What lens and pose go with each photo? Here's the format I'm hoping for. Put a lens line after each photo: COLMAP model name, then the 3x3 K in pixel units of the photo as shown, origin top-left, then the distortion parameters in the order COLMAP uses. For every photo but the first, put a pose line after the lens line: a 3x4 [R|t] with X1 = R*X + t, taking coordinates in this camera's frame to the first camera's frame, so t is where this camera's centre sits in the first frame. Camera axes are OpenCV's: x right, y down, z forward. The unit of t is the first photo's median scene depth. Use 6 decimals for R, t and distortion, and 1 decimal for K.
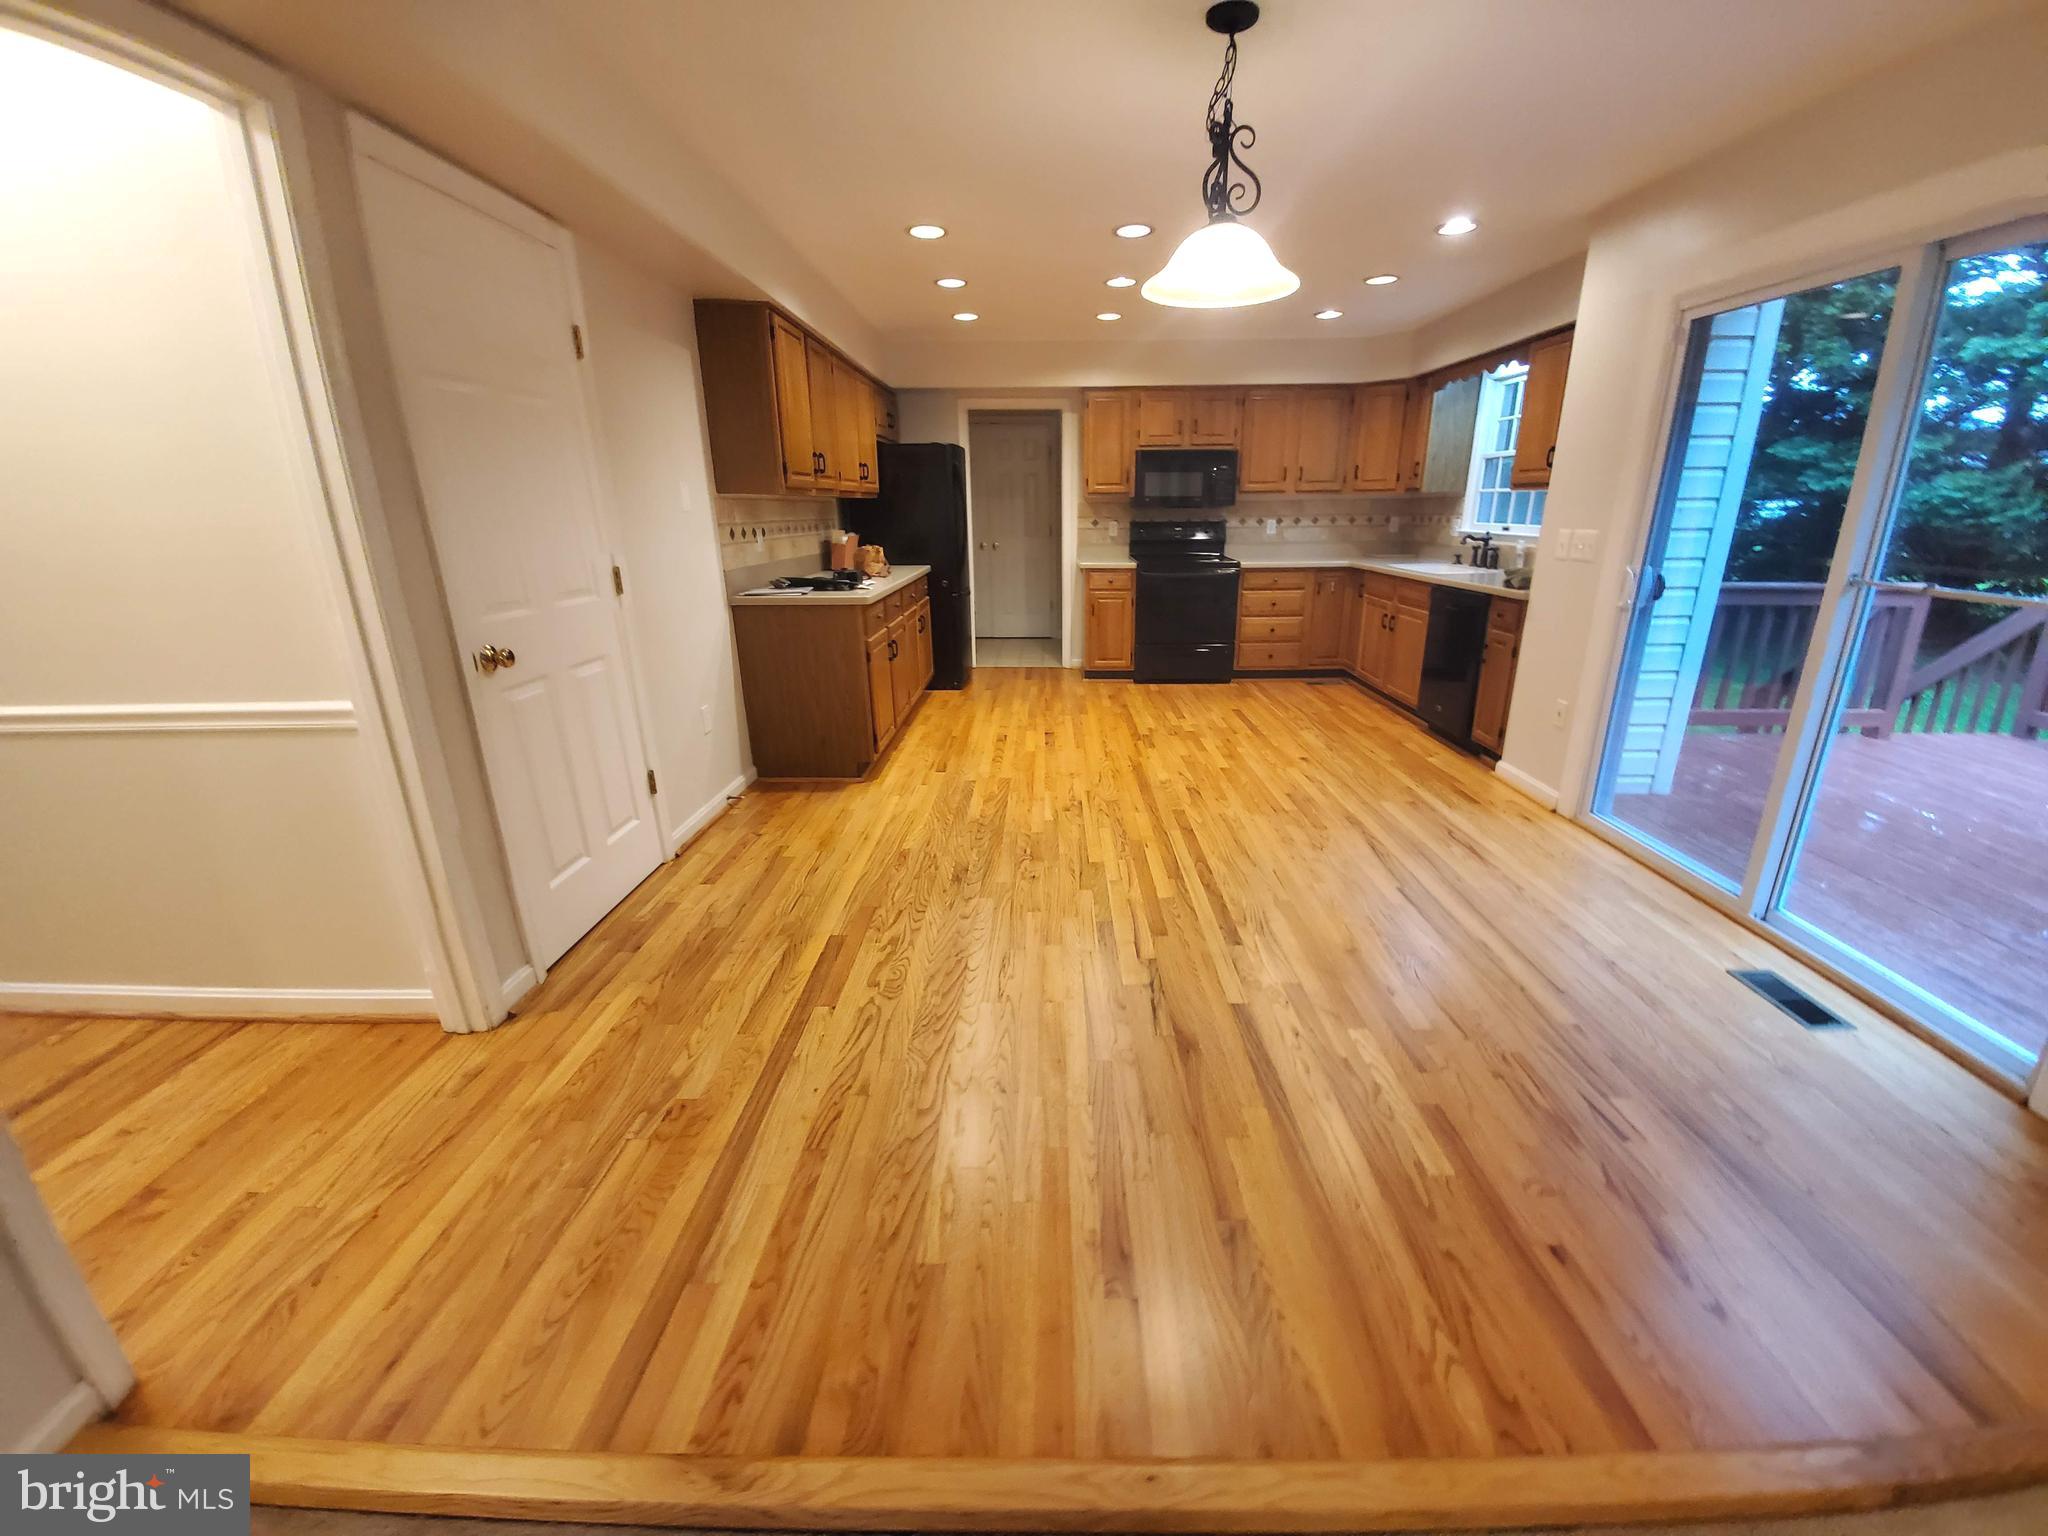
lens RADIAL K [[817.6, 0, 1035.2], [0, 817.6, 765.4], [0, 0, 1]] dist [-0.000376, -0.000028]
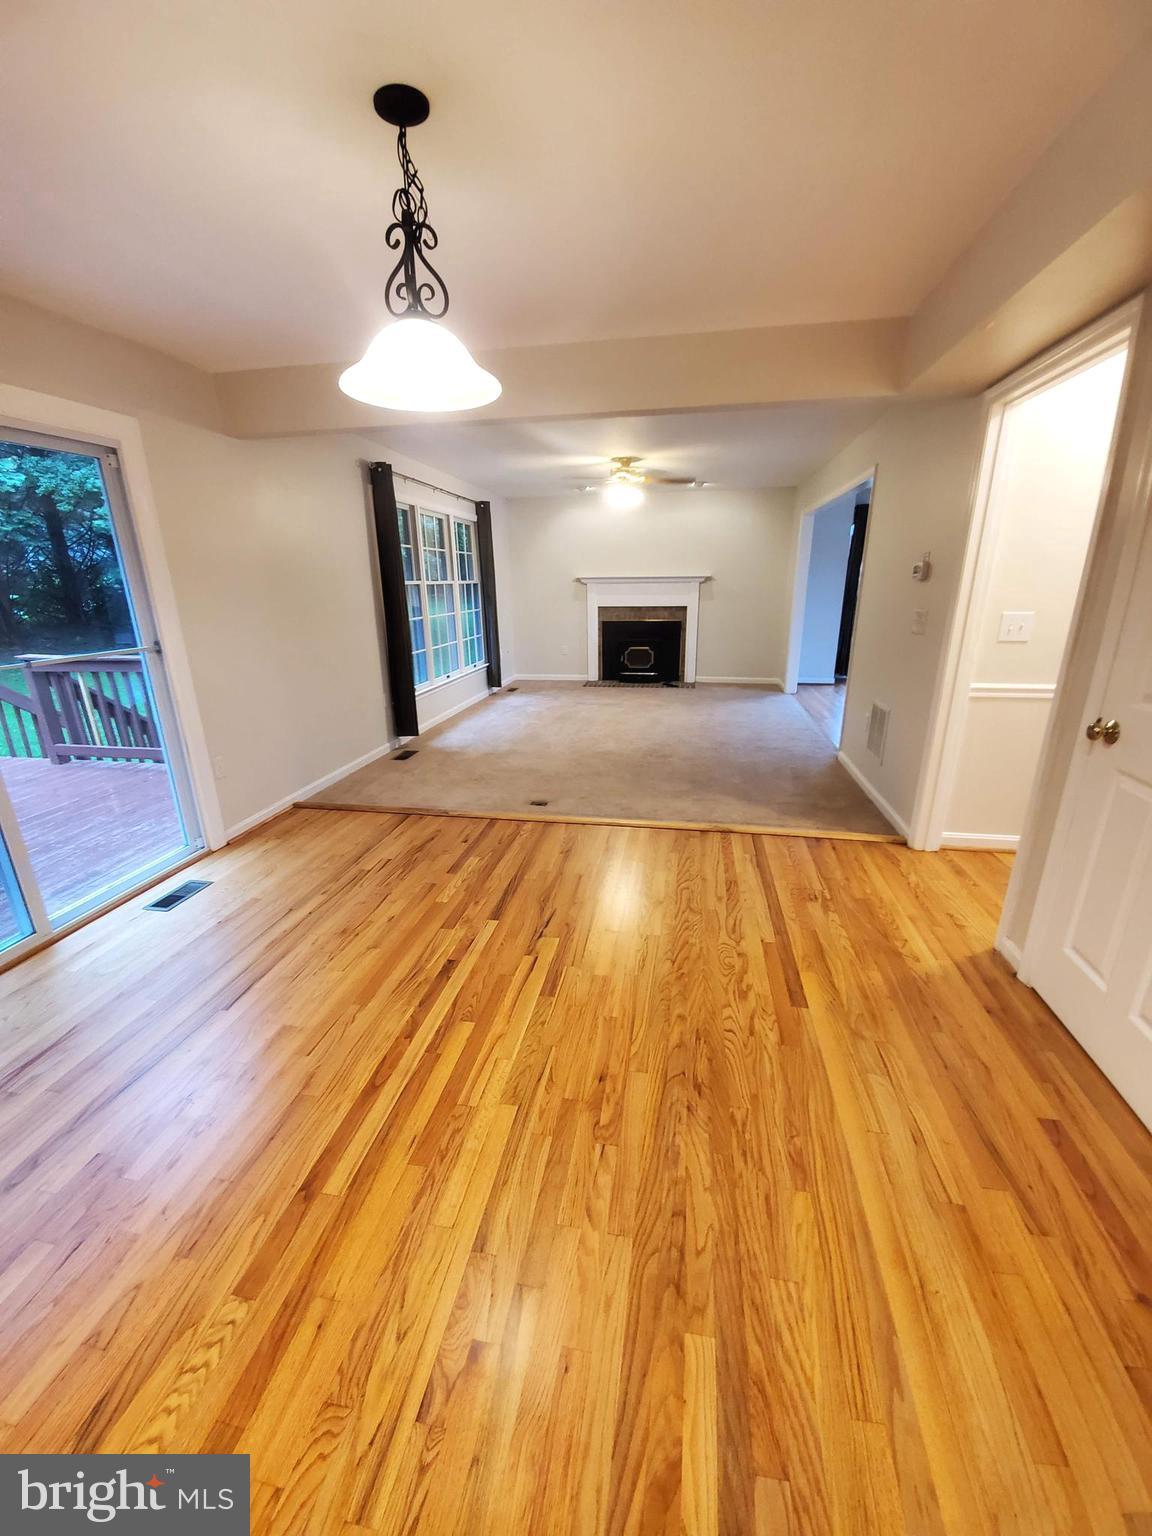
lens RADIAL K [[605.2, 0, 579.0], [0, 605.2, 779.1], [0, 0, 1]] dist [0.021644, -0.020458]
pose [[-0.987044, -0.030894, 0.157450, -0.067175], [0.067369, 0.810805, 0.581426, -0.458293], [-0.145624, 0.584500, -0.798219, 1.360551]]
